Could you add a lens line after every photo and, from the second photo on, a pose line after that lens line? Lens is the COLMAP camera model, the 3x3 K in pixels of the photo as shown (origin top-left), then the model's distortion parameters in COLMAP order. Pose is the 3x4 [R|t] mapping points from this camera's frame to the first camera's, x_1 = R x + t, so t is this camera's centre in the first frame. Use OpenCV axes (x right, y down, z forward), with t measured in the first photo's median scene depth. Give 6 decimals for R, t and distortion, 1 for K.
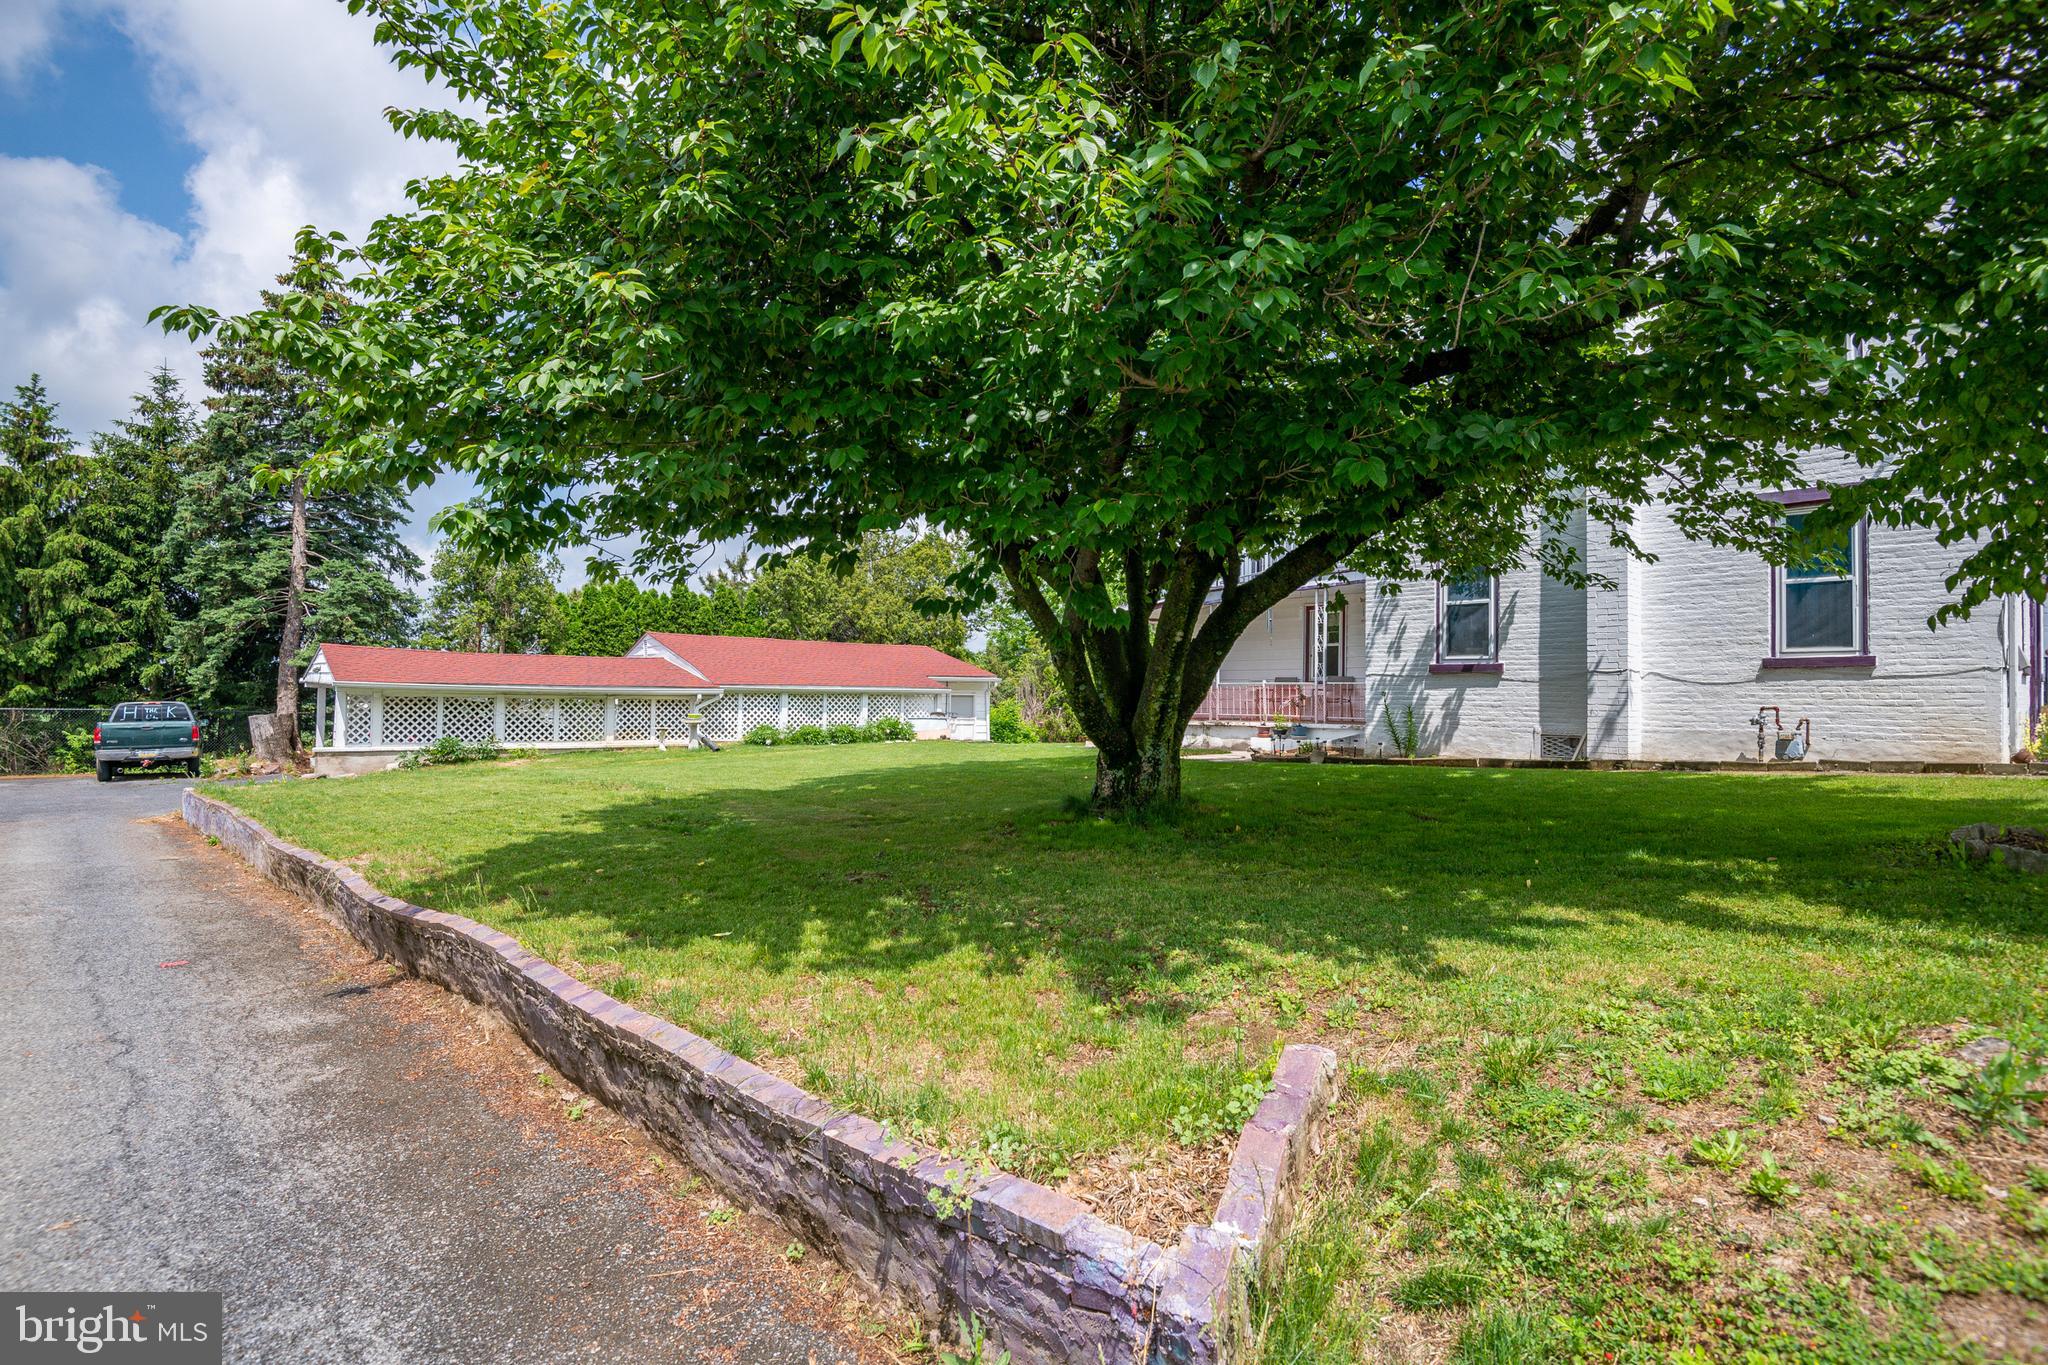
lens RADIAL K [[983.1, 0, 1036.8], [0, 983.1, 646.6], [0, 0, 1]] dist [-0.027518, -0.004513]
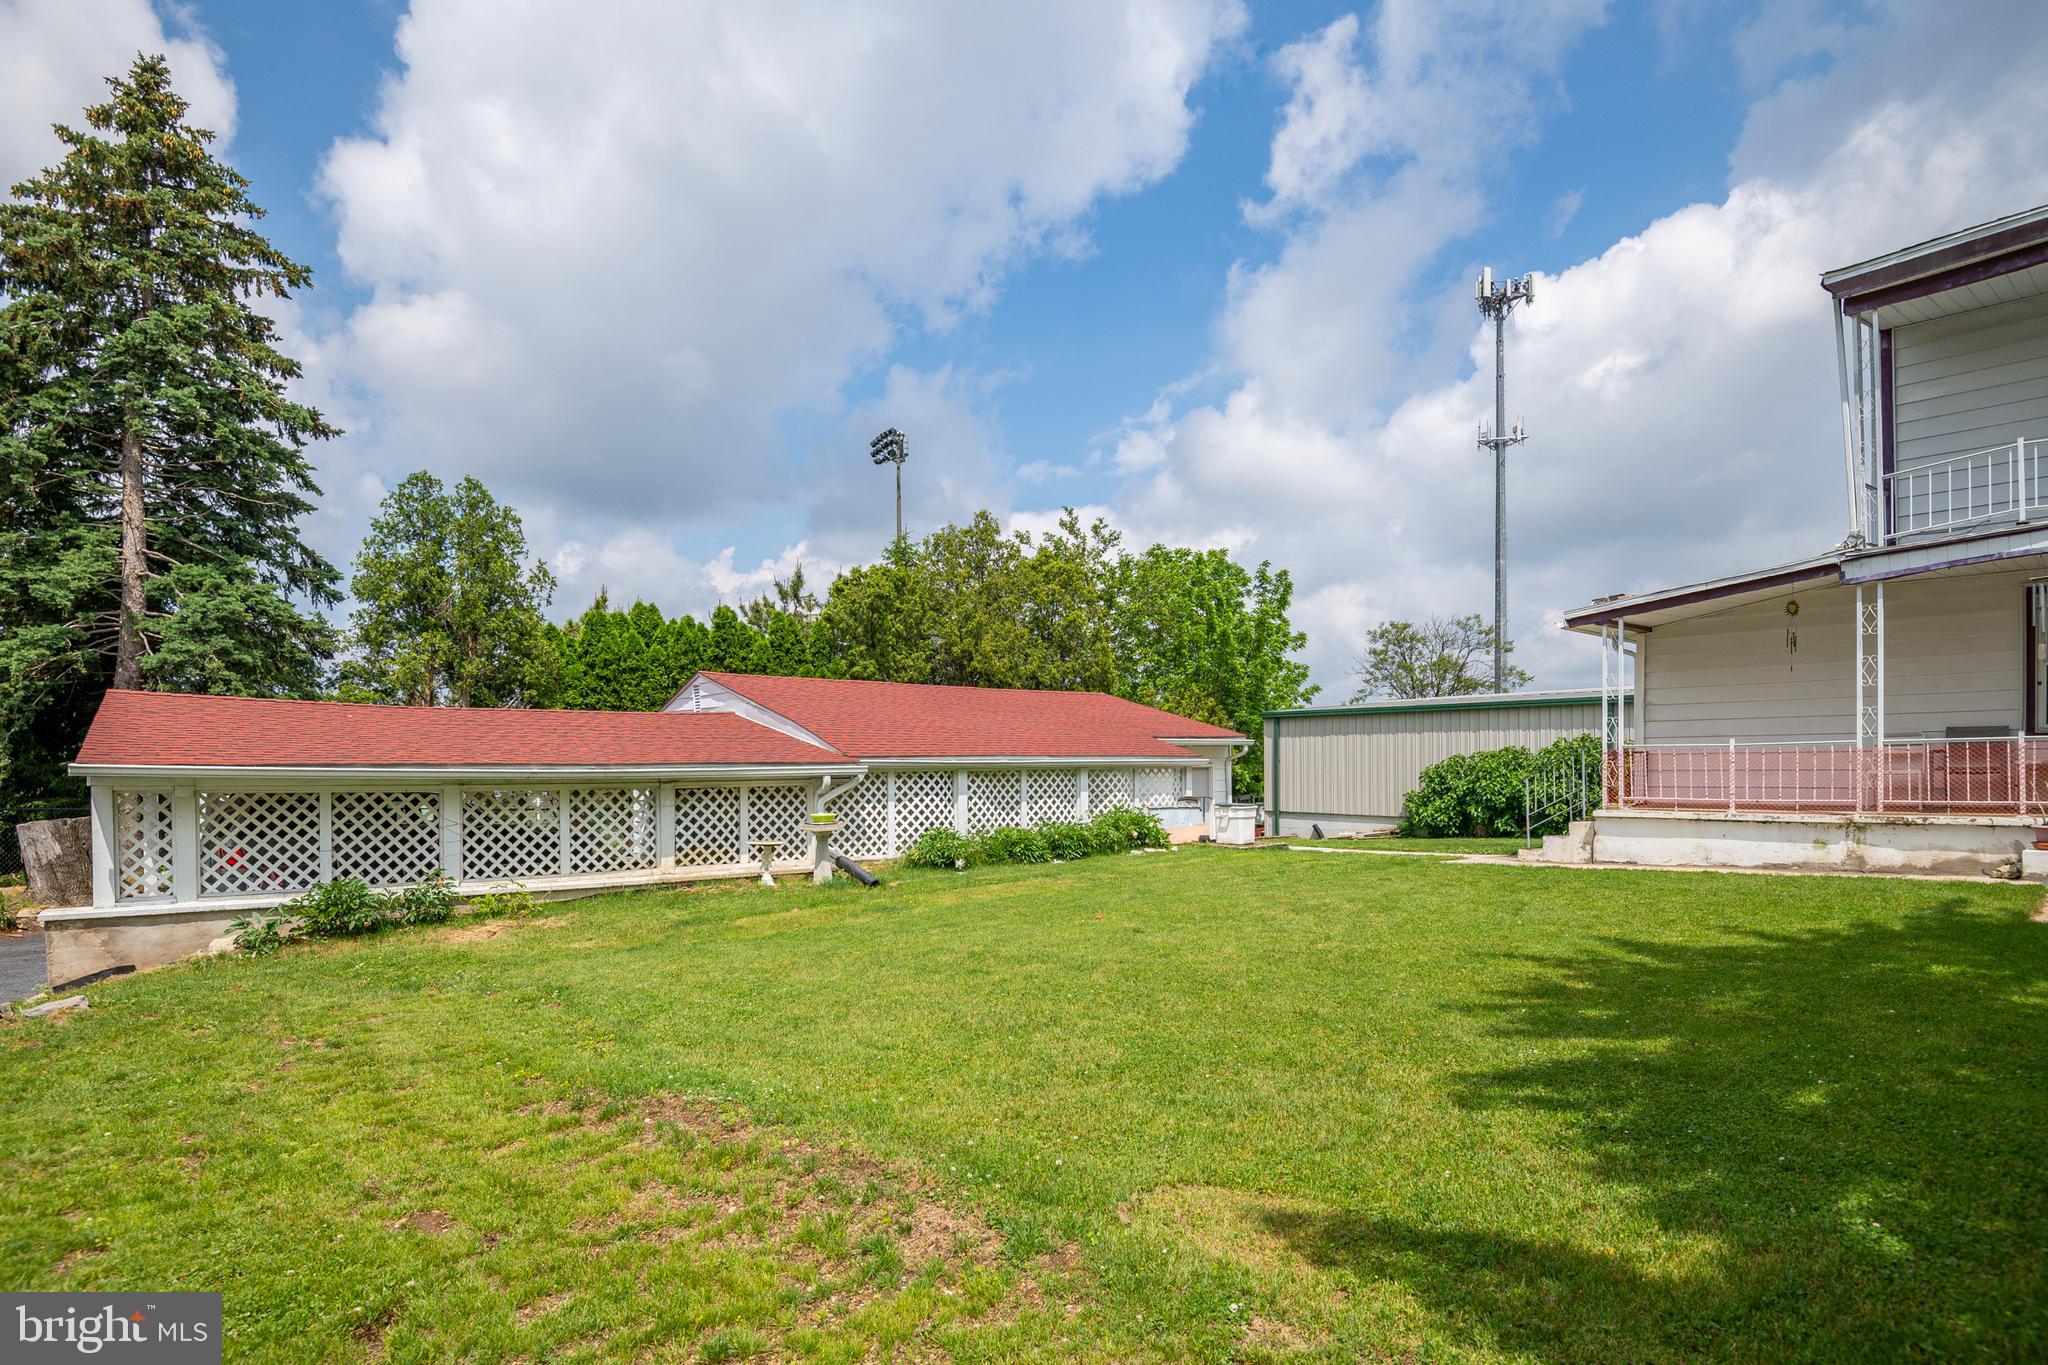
lens RADIAL K [[983.1, 0, 984.7], [0, 983.1, 765.6], [0, 0, 1]] dist [-0.027518, -0.004513]
pose [[0.999471, -0.014289, -0.029219, -0.208713], [0.015836, 0.998446, 0.053429, 0.014134], [0.028410, -0.053864, 0.998144, 0.404569]]
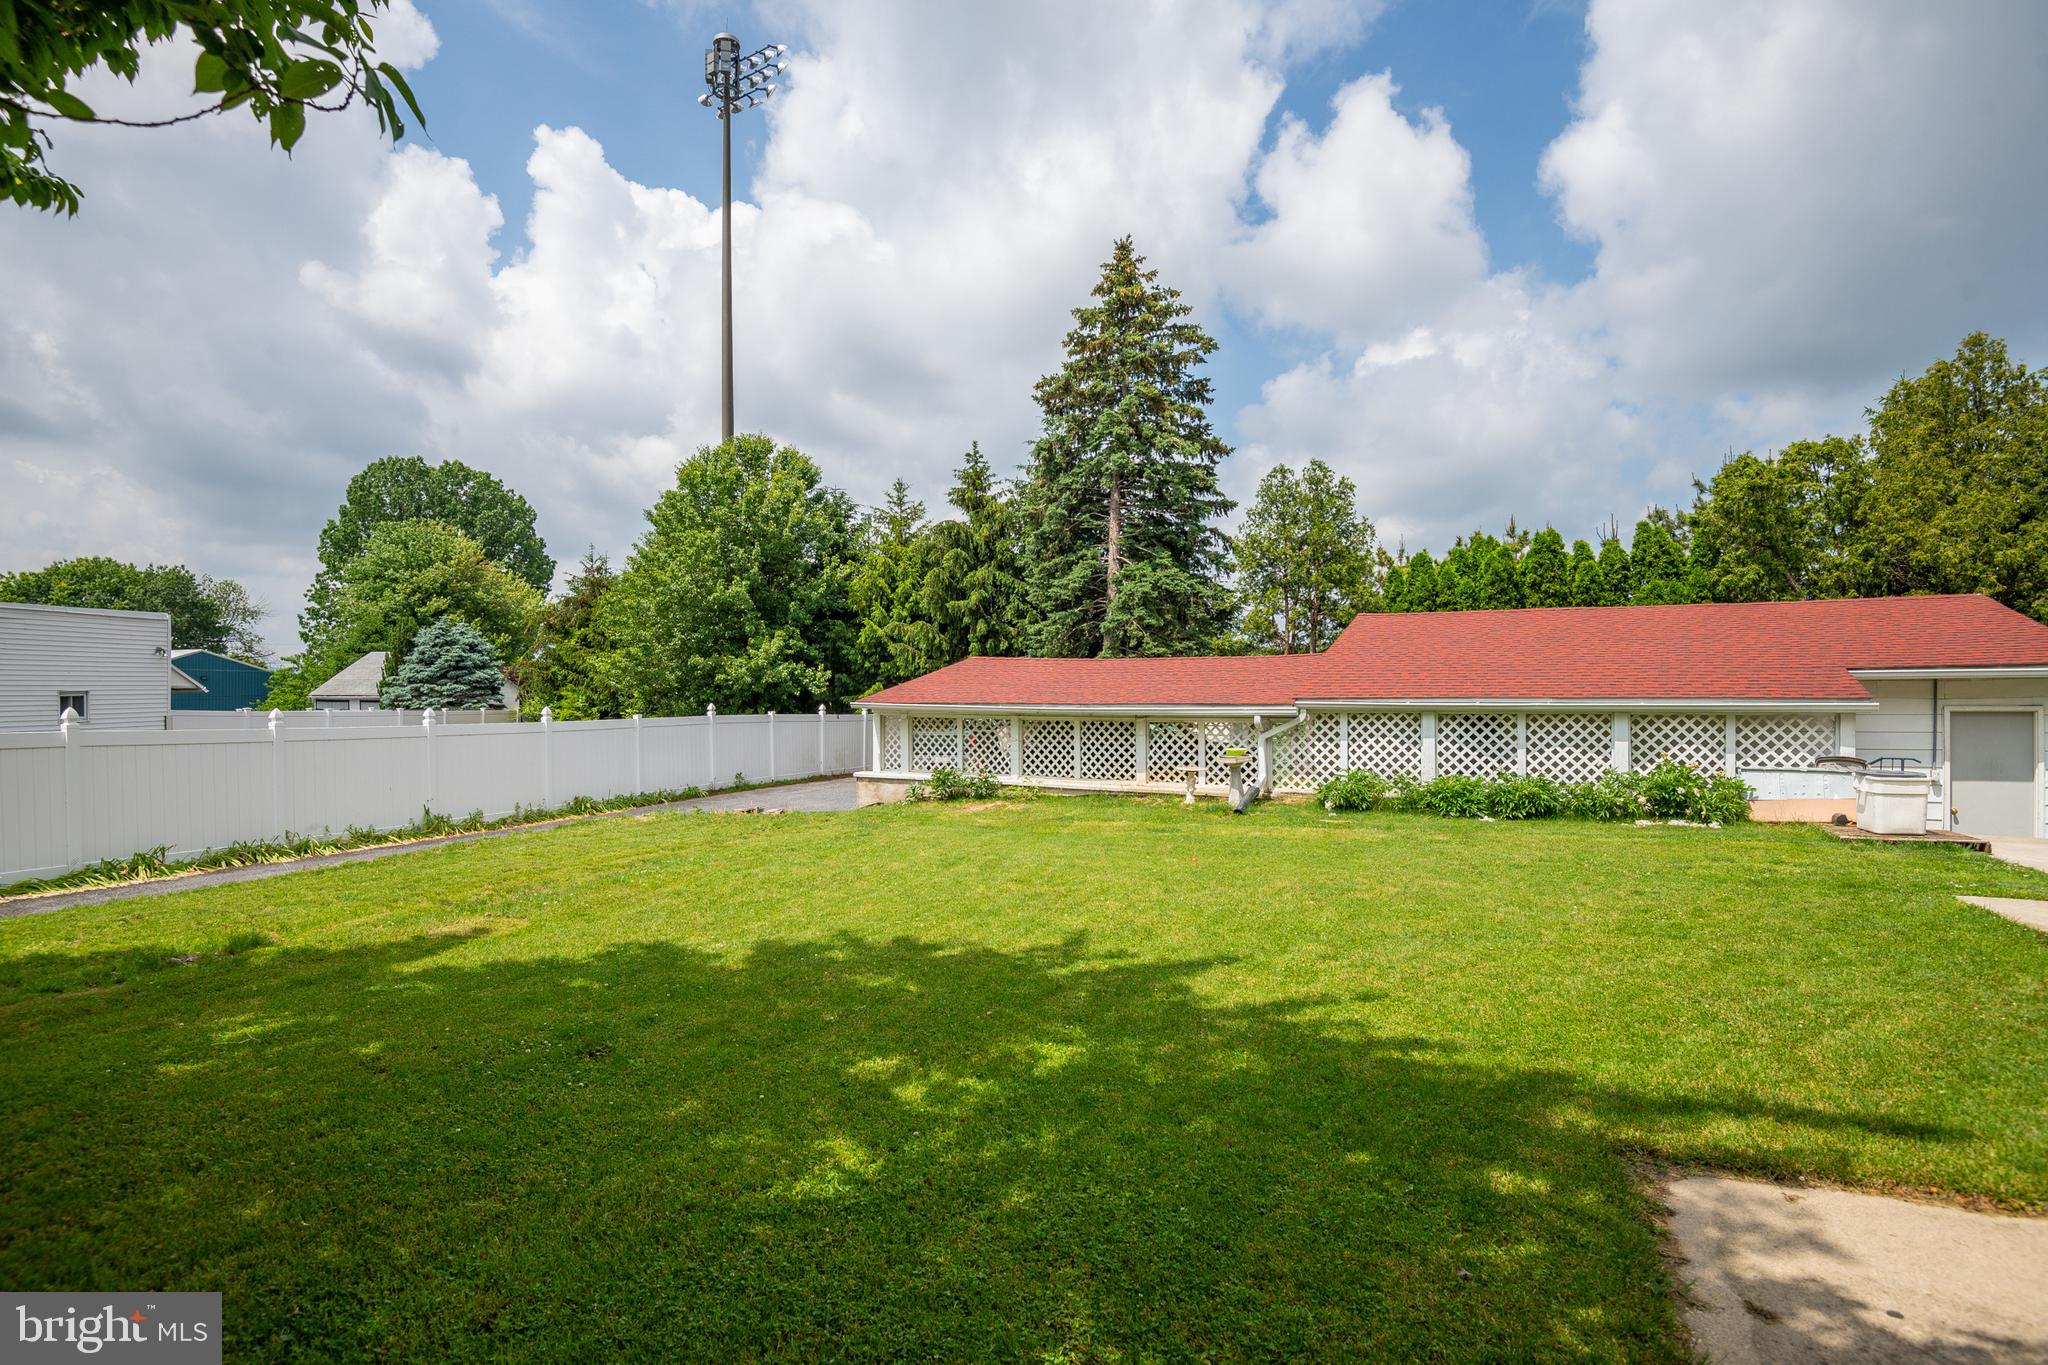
lens RADIAL K [[983.1, 0, 1089.4], [0, 983.1, 671.2], [0, 0, 1]] dist [-0.027518, -0.004513]
pose [[0.414718, -0.020770, -0.909713, 0.137533], [0.057950, 0.998313, 0.003625, 0.011844], [0.908103, -0.054221, 0.415222, 0.561400]]
